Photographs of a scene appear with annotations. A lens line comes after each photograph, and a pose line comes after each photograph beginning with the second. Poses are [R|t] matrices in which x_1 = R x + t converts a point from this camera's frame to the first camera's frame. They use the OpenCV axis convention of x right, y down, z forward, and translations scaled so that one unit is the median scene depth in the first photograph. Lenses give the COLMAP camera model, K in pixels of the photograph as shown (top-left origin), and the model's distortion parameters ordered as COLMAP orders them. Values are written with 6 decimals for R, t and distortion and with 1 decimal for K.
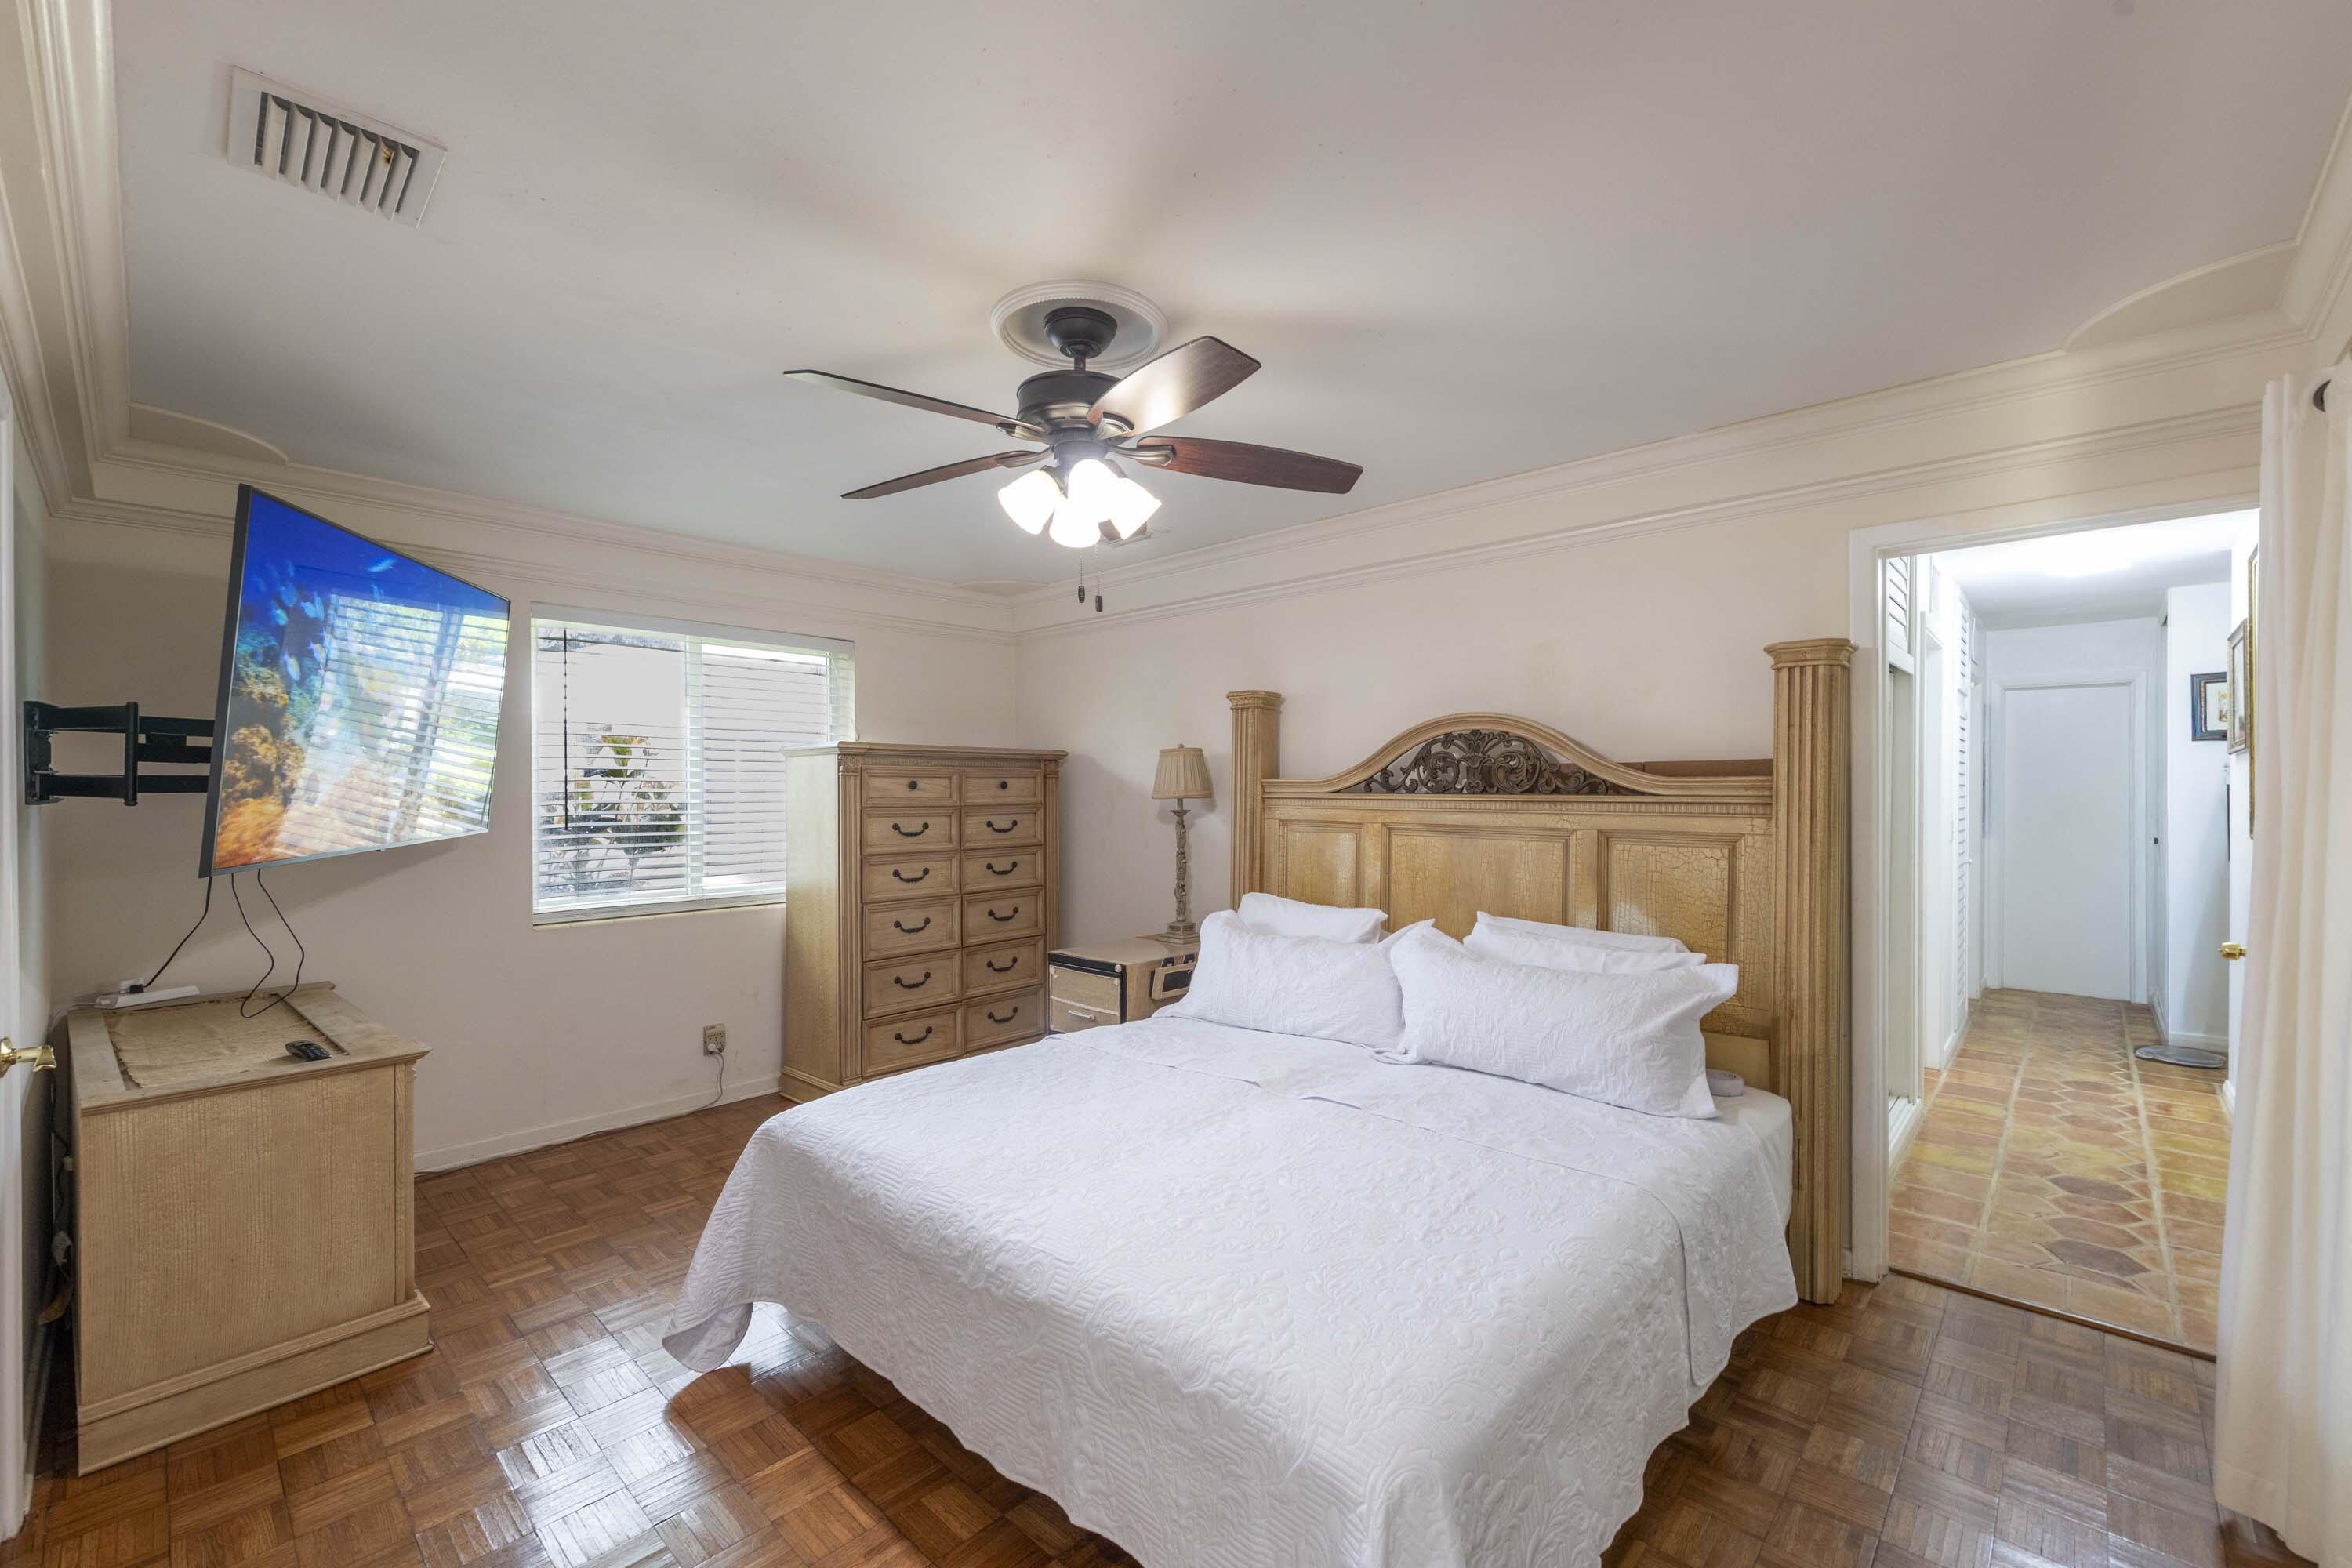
lens RADIAL K [[966.3, 0, 1172.2], [0, 966.3, 799.8], [0, 0, 1]] dist [0.007964, -0.003090]
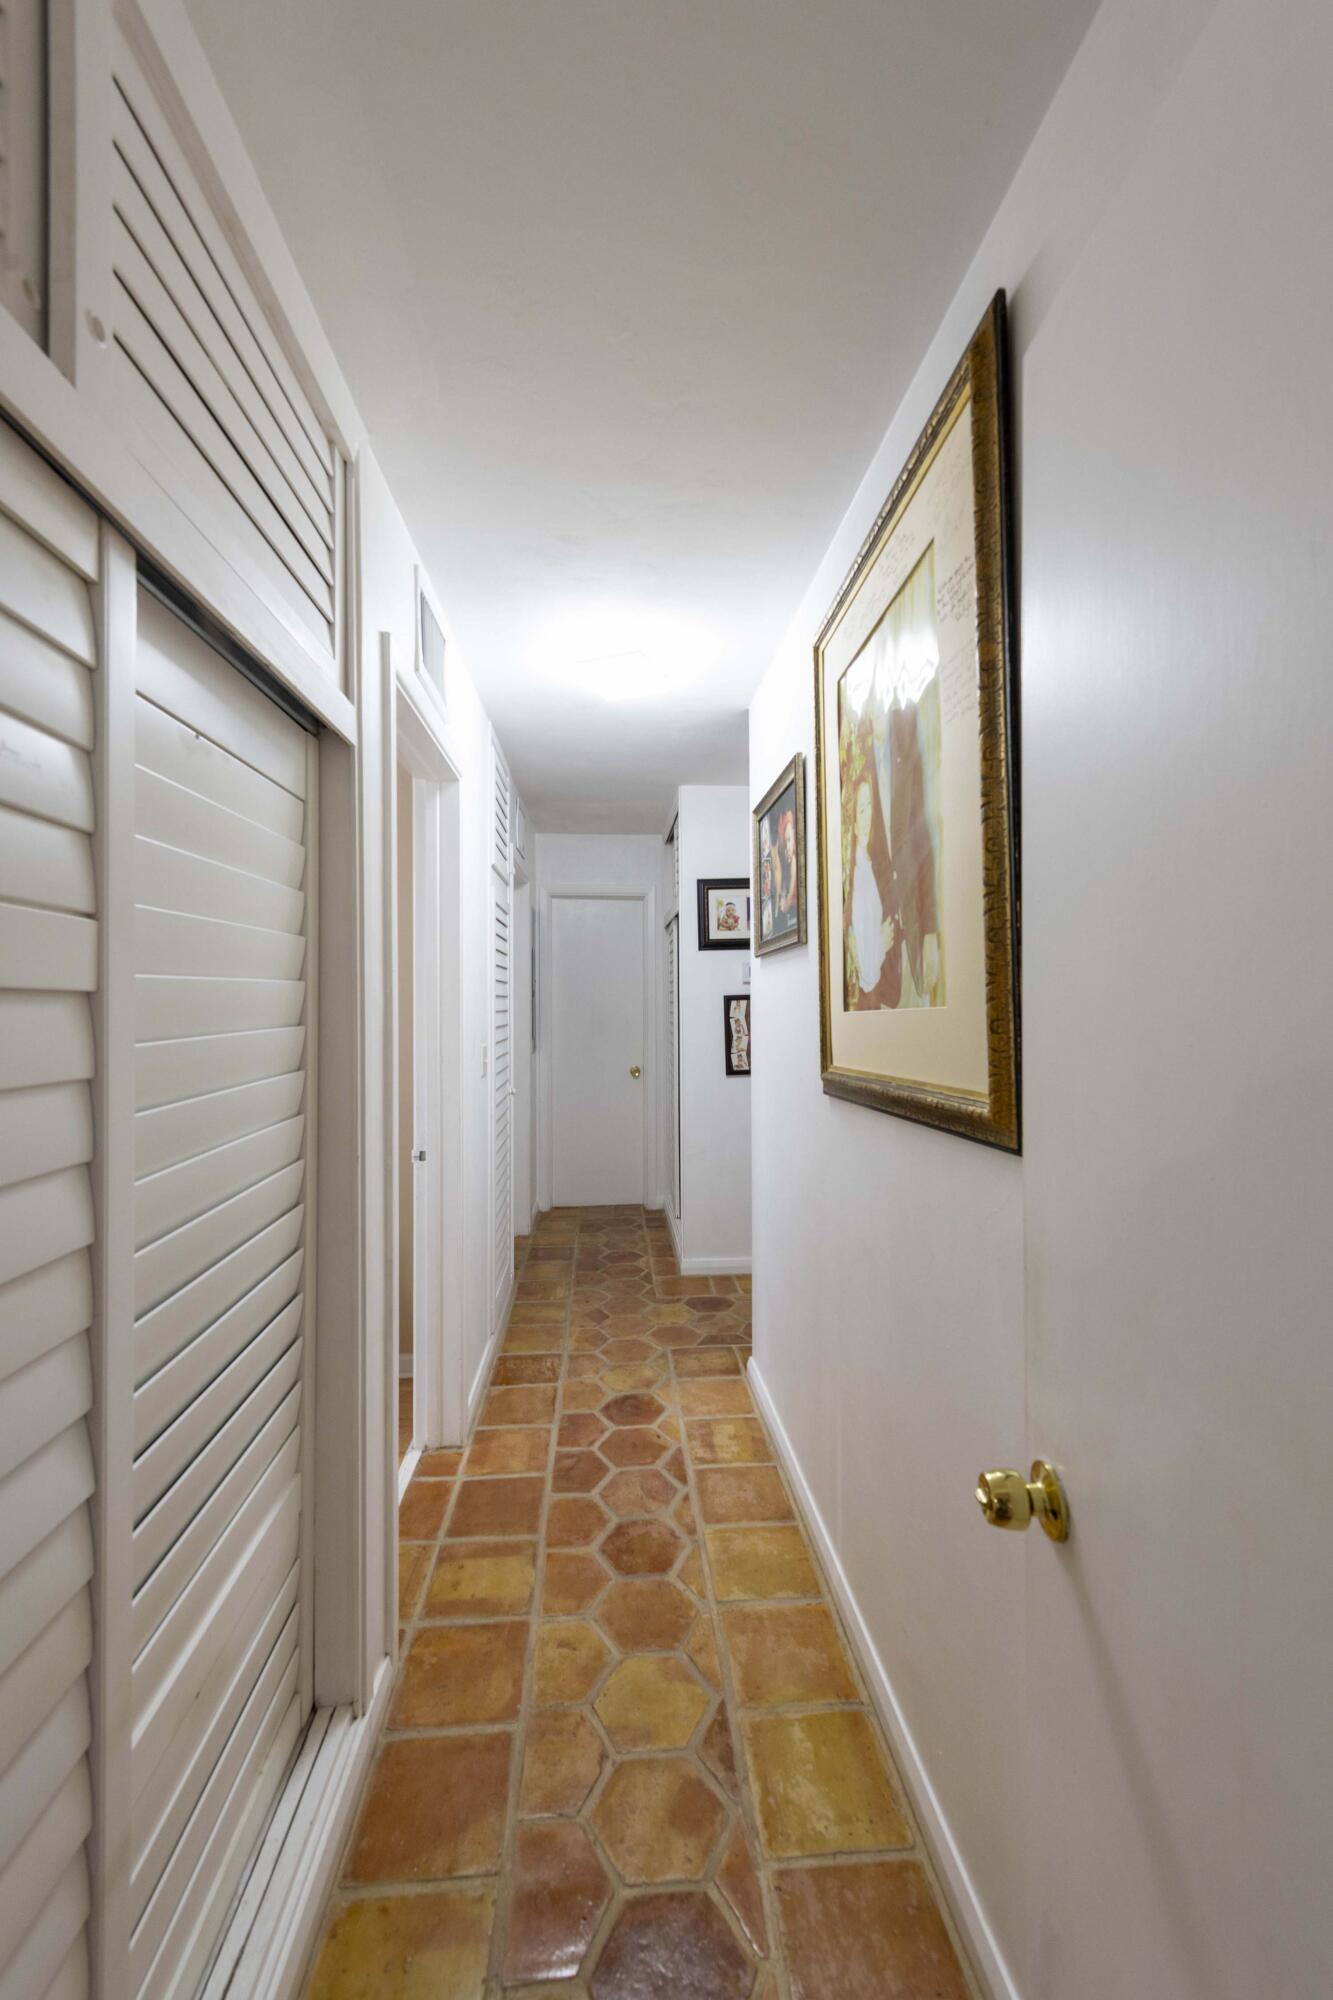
lens RADIAL K [[821.7, 0, 663.8], [0, 821.7, 997.5], [0, 0, 1]] dist [0.007964, -0.003090]
pose [[0.676557, 0.002819, 0.736385, 0.242144], [0.008433, 0.999897, -0.011576, -0.003193], [-0.736342, 0.014042, 0.676464, 0.267513]]
